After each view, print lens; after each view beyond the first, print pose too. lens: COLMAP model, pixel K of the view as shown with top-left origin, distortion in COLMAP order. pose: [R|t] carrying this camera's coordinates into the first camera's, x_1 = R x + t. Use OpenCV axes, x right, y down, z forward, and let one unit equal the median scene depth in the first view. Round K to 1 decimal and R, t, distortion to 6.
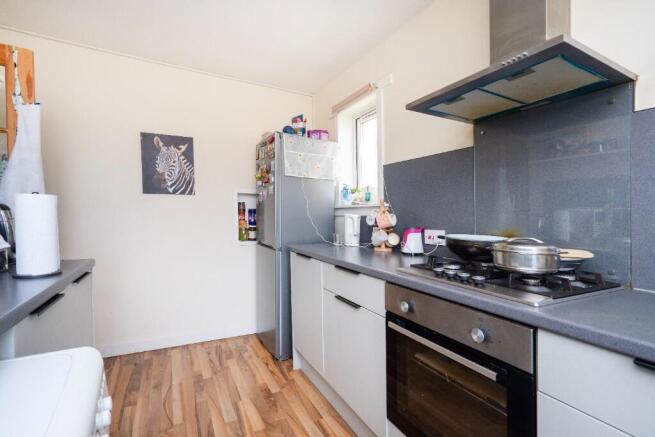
lens RADIAL K [[304.0, 0, 327.1], [0, 304.0, 220.2], [0, 0, 1]] dist [-0.000820, 0.001060]
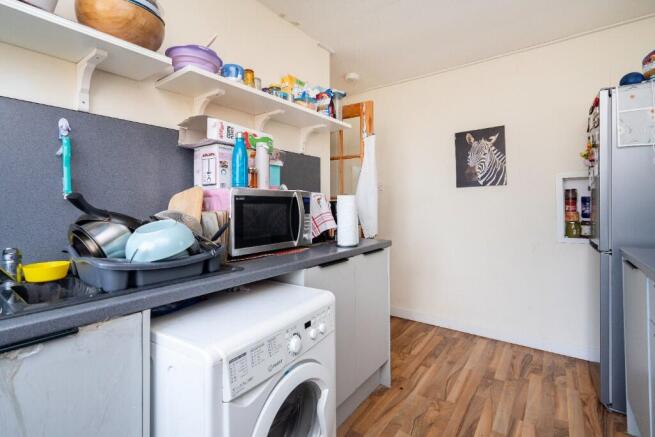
lens RADIAL K [[304.0, 0, 325.1], [0, 304.0, 207.1], [0, 0, 1]] dist [-0.000820, 0.001060]
pose [[0.431313, -0.014470, -0.902086, 0.190143], [0.000420, 0.999874, -0.015837, 0.000826], [0.902202, 0.006452, 0.431265, 0.087072]]
